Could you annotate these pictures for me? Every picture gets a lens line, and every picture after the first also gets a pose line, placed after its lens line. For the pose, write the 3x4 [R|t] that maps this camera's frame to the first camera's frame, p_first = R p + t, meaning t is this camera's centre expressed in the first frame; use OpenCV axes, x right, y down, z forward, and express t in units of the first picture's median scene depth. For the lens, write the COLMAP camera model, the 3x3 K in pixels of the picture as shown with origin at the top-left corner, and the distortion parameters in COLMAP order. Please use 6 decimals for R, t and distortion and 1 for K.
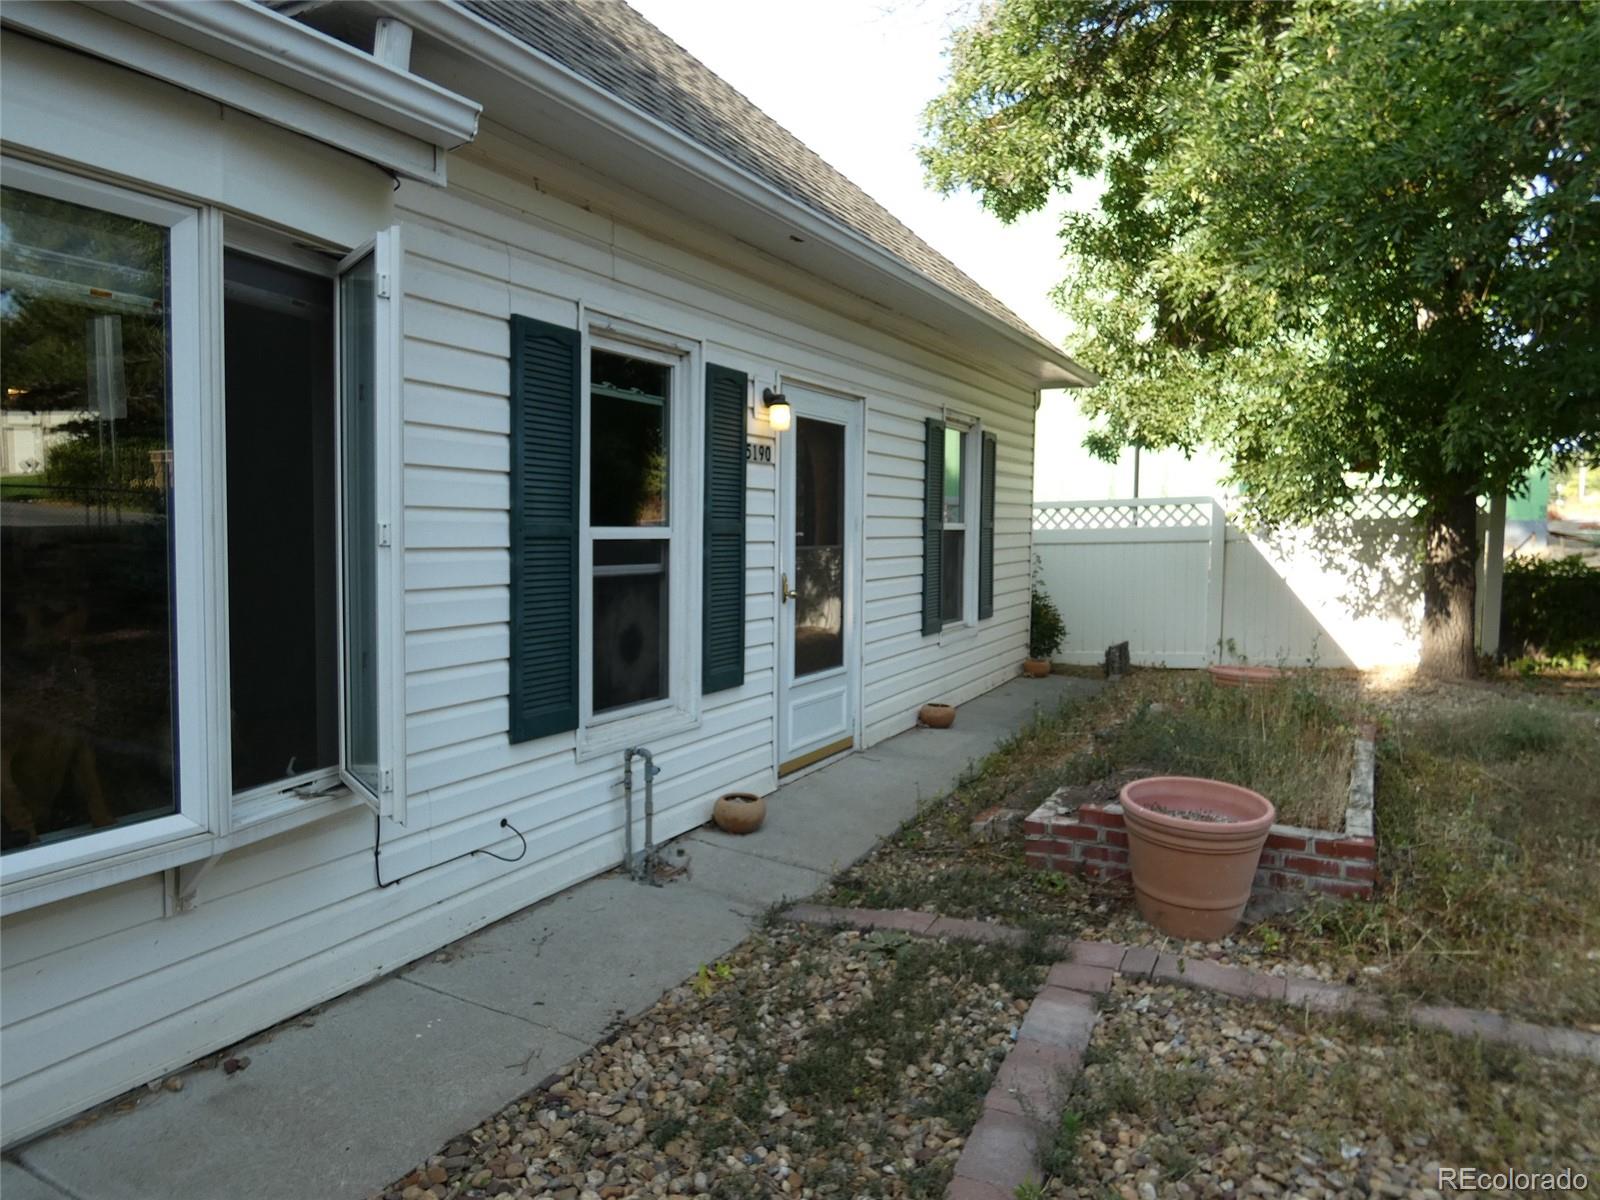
lens RADIAL K [[1049.8, 0, 807.4], [0, 1049.8, 596.8], [0, 0, 1]] dist [-0.023599, 0.000814]
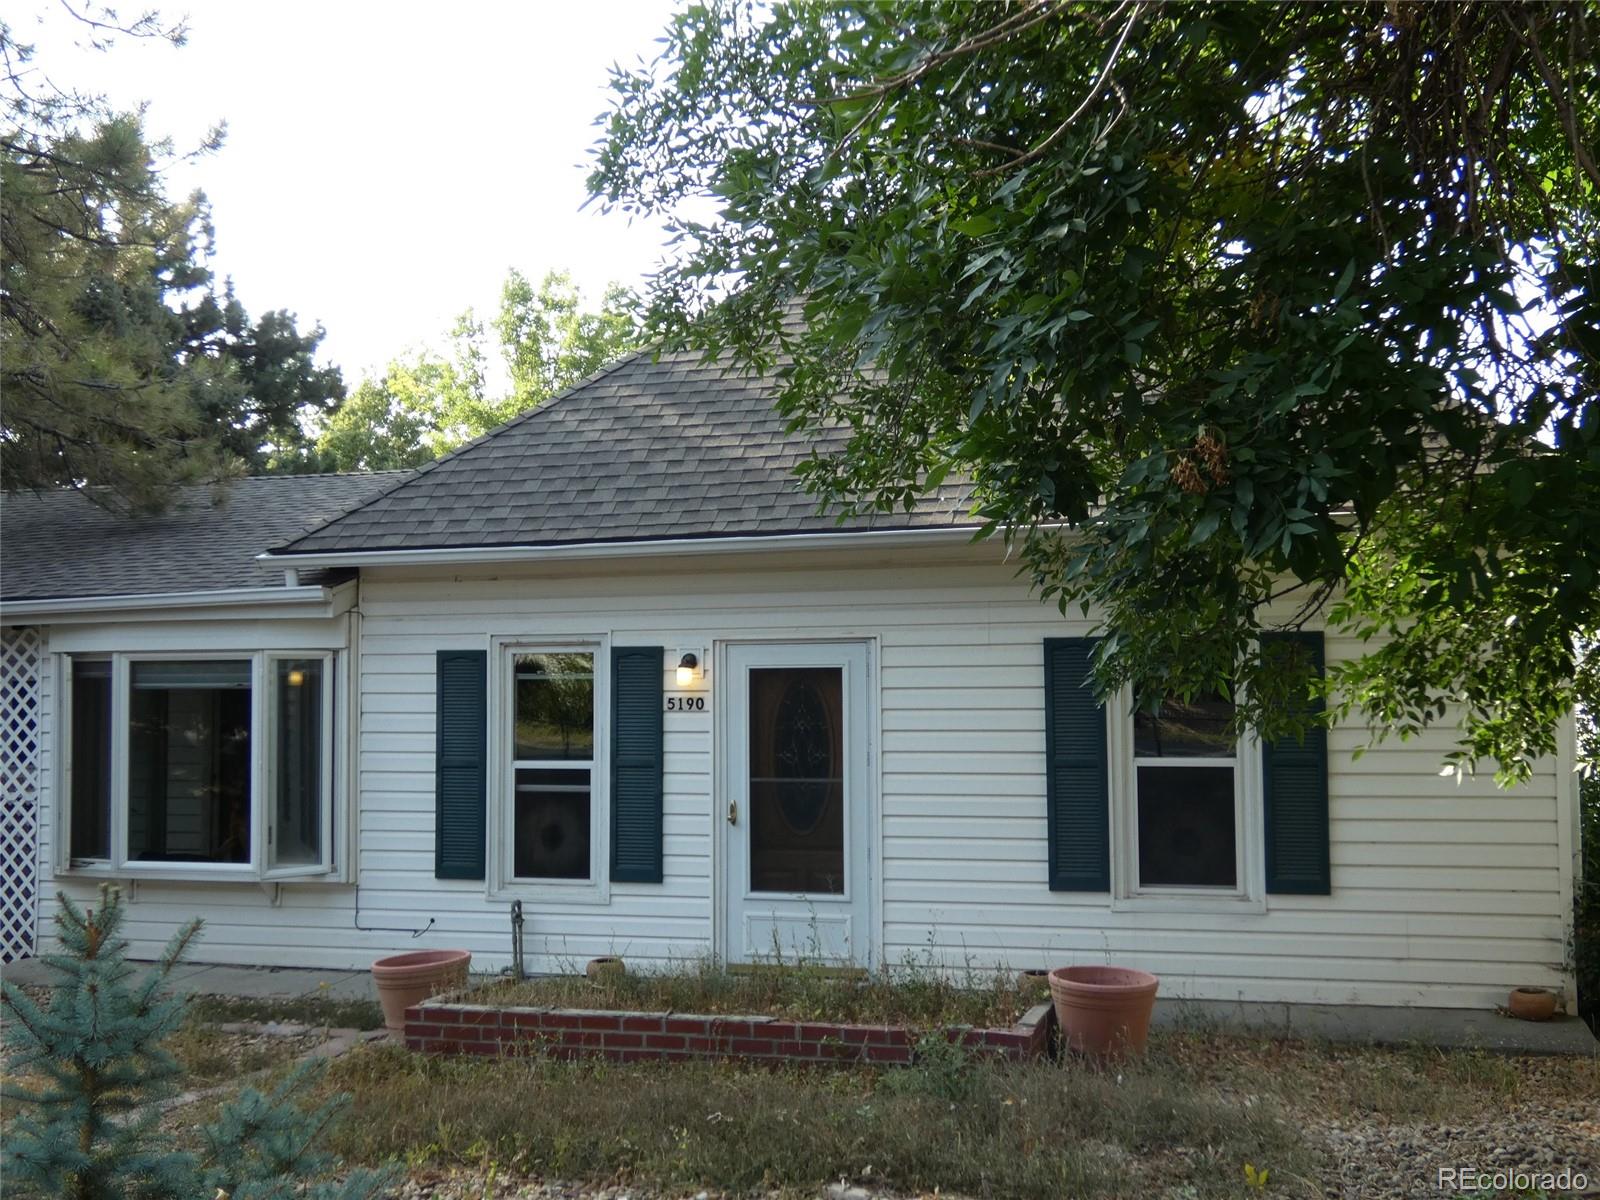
lens RADIAL K [[1410.2, 0, 800.0], [0, 1410.2, 600.0], [0, 0, 1]] dist [-0.012694, -0.015594]
pose [[0.237223, -0.084448, -0.967778, 1.681205], [-0.060009, 0.993038, -0.101361, -0.097049], [0.969600, 0.082121, 0.230504, 0.729200]]
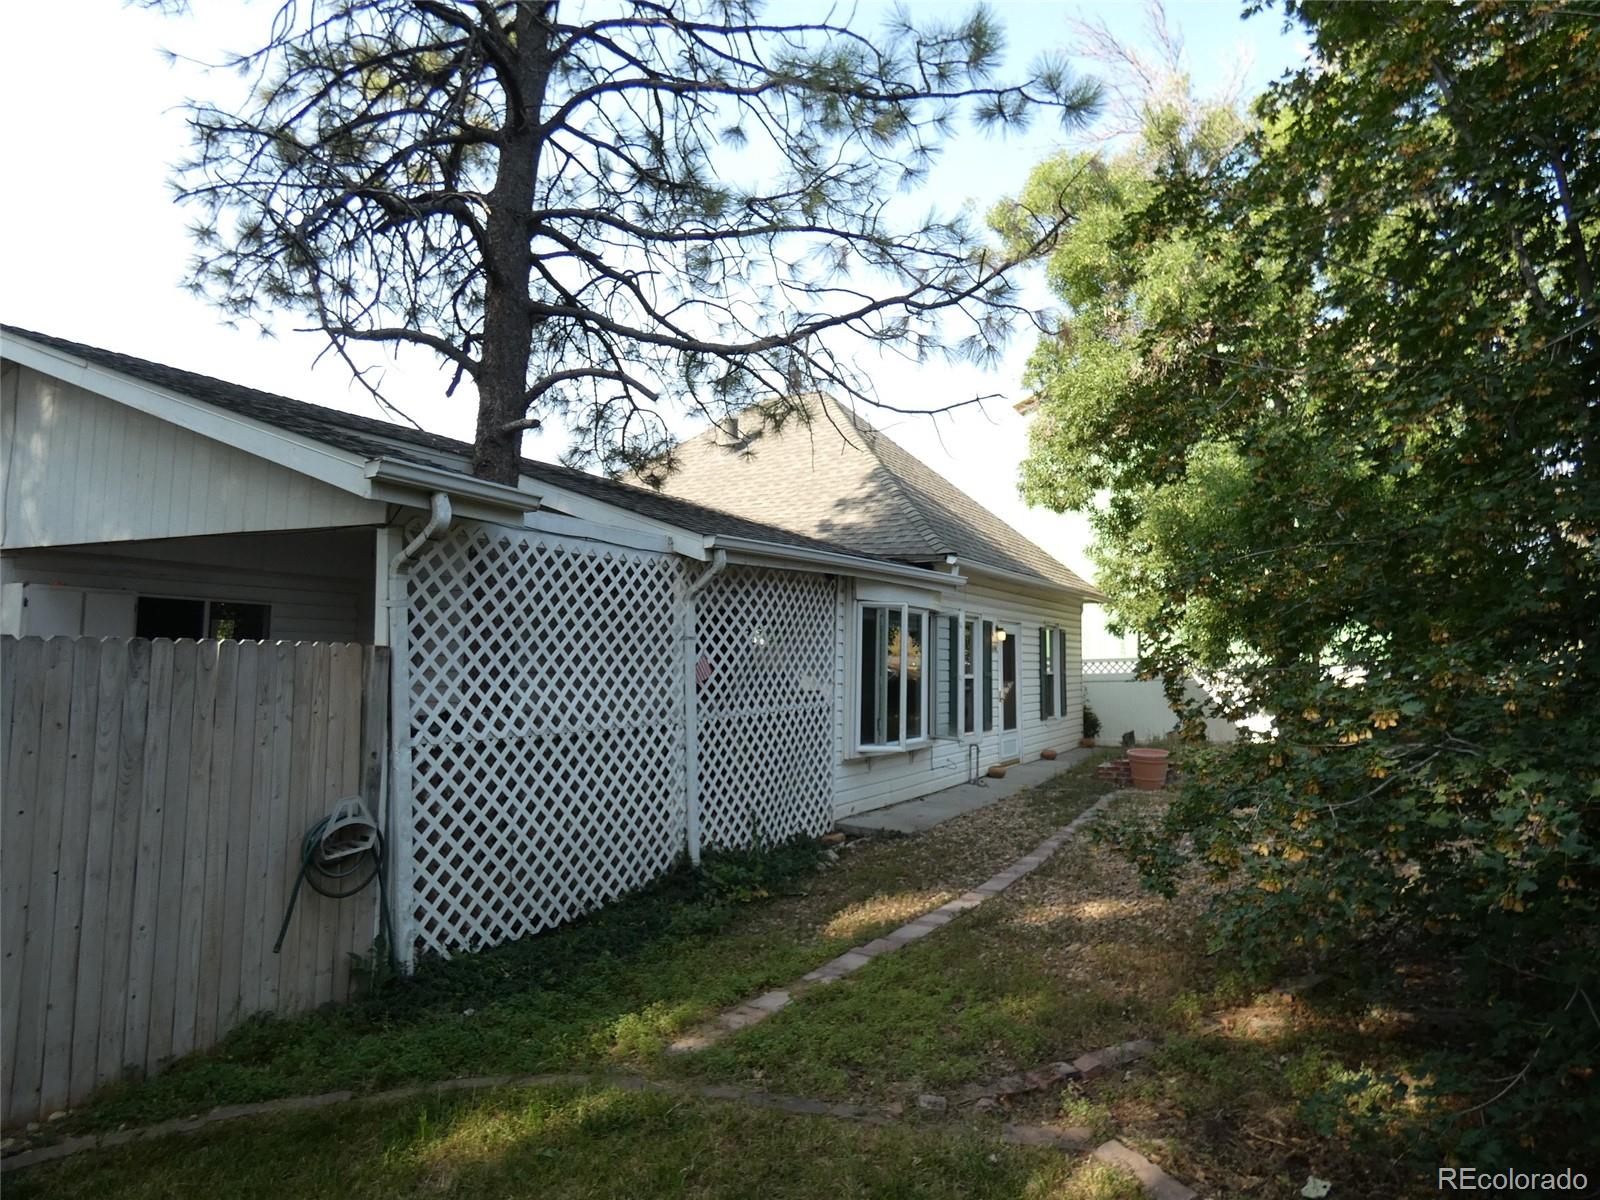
lens RADIAL K [[953.7, 0, 808.8], [0, 953.7, 590.8], [0, 0, 1]] dist [-0.025784, 0.021871]
pose [[0.999225, -0.005147, -0.039016, -0.433540], [-0.000675, 0.989024, -0.147751, 0.088498], [0.039348, 0.147663, 0.988255, -1.546926]]
